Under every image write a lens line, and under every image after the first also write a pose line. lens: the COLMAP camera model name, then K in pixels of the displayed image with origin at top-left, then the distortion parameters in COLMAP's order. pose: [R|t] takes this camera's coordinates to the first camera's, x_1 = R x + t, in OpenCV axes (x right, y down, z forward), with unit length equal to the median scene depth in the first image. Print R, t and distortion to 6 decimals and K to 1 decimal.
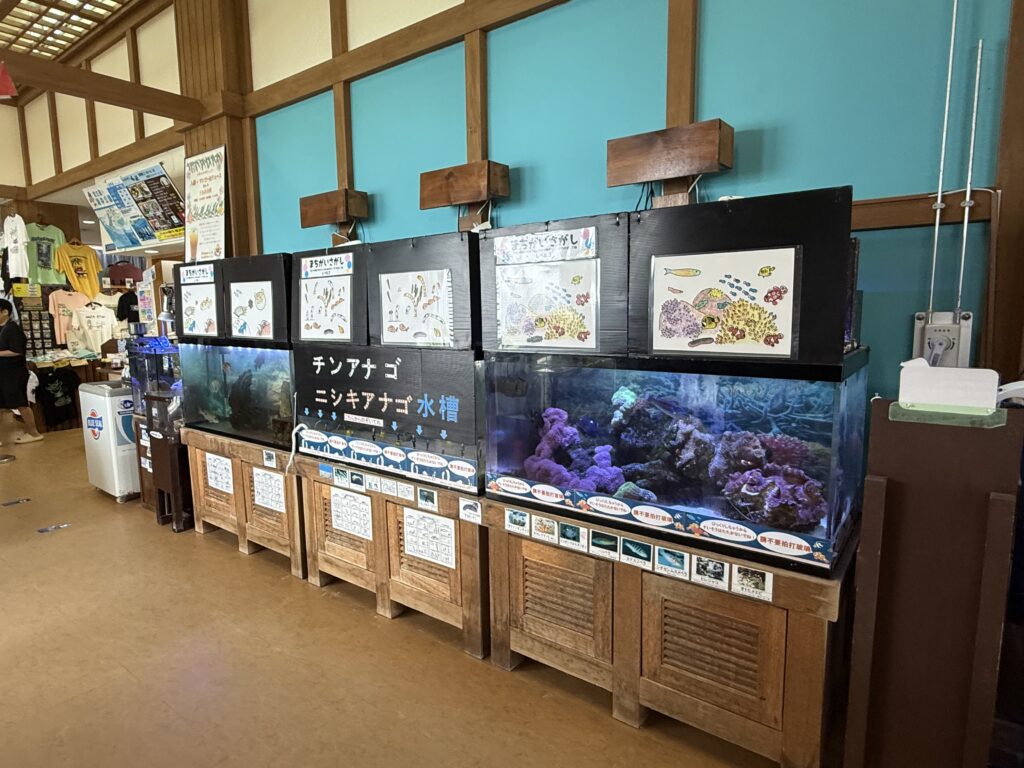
lens RADIAL K [[596.3, 0, 512.4], [0, 596.3, 384.8], [0, 0, 1]] dist [0.001413, 0.000425]
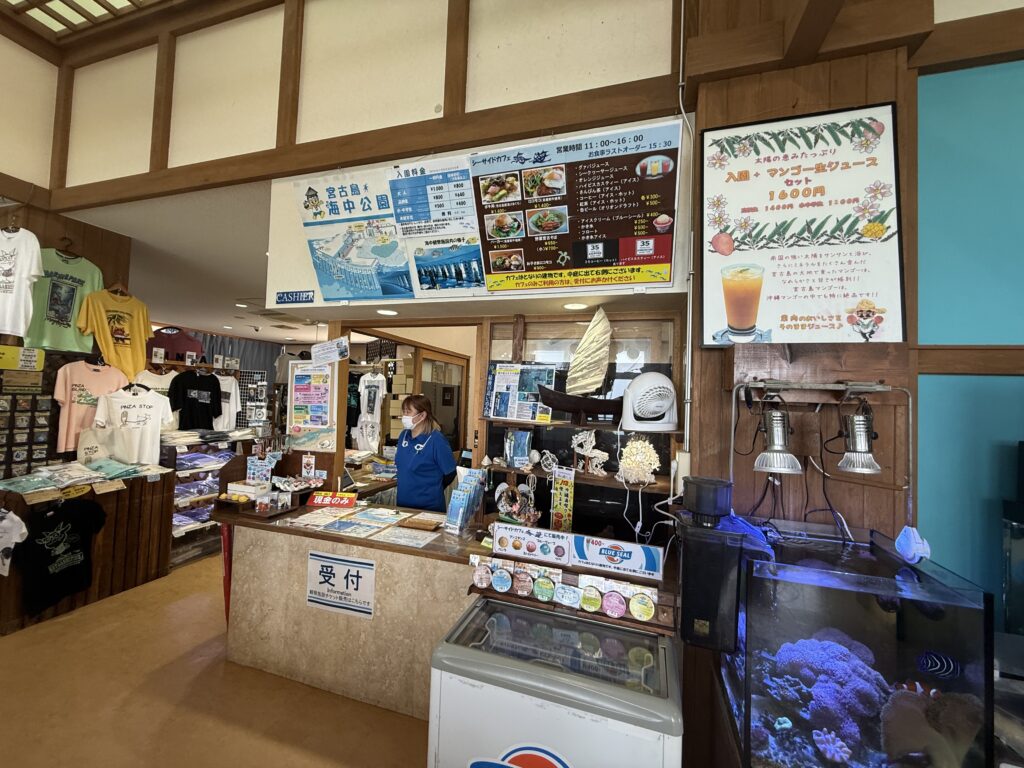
lens RADIAL K [[408.4, 0, 515.5], [0, 408.4, 383.2], [0, 0, 1]] dist [-0.001575, -0.000146]
pose [[0.938739, 0.056721, 0.339929, -0.489907], [-0.002075, 0.987275, -0.159007, -0.073438], [-0.344622, 0.148561, 0.926912, 0.475006]]
